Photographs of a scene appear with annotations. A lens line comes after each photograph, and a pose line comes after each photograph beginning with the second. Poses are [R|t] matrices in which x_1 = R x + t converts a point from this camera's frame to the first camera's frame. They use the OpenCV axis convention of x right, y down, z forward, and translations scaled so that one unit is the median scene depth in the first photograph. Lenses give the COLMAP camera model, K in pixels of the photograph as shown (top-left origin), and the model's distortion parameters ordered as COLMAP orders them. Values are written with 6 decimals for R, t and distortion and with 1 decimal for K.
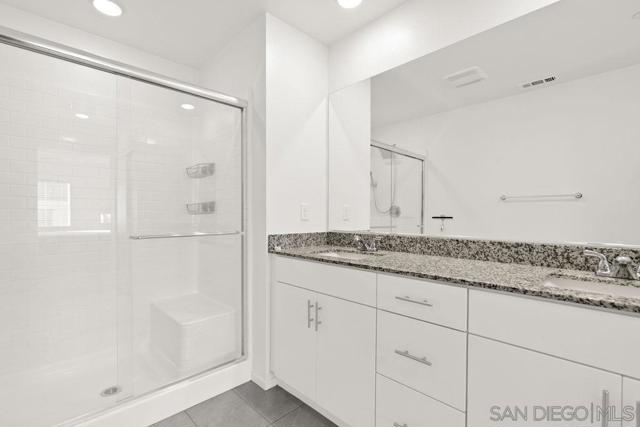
lens RADIAL K [[290.6, 0, 319.8], [0, 290.6, 217.3], [0, 0, 1]] dist [-0.012388, 0.004960]
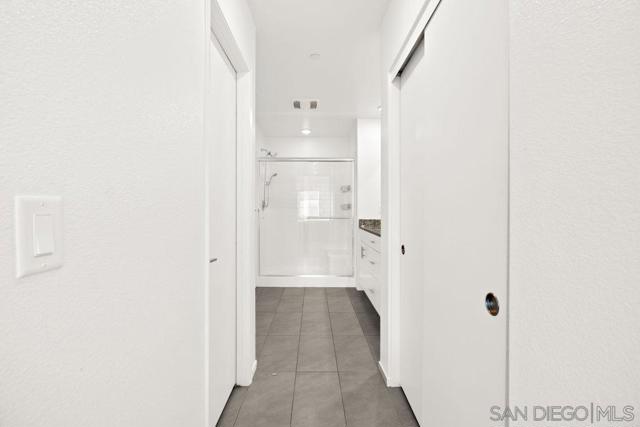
lens RADIAL K [[290.6, 0, 318.1], [0, 290.6, 211.2], [0, 0, 1]] dist [-0.012388, 0.004960]
pose [[0.728115, 0.012533, -0.685340, 1.053923], [-0.017389, 0.999849, -0.000189, 0.003848], [0.685234, 0.012055, 0.728223, -0.773816]]
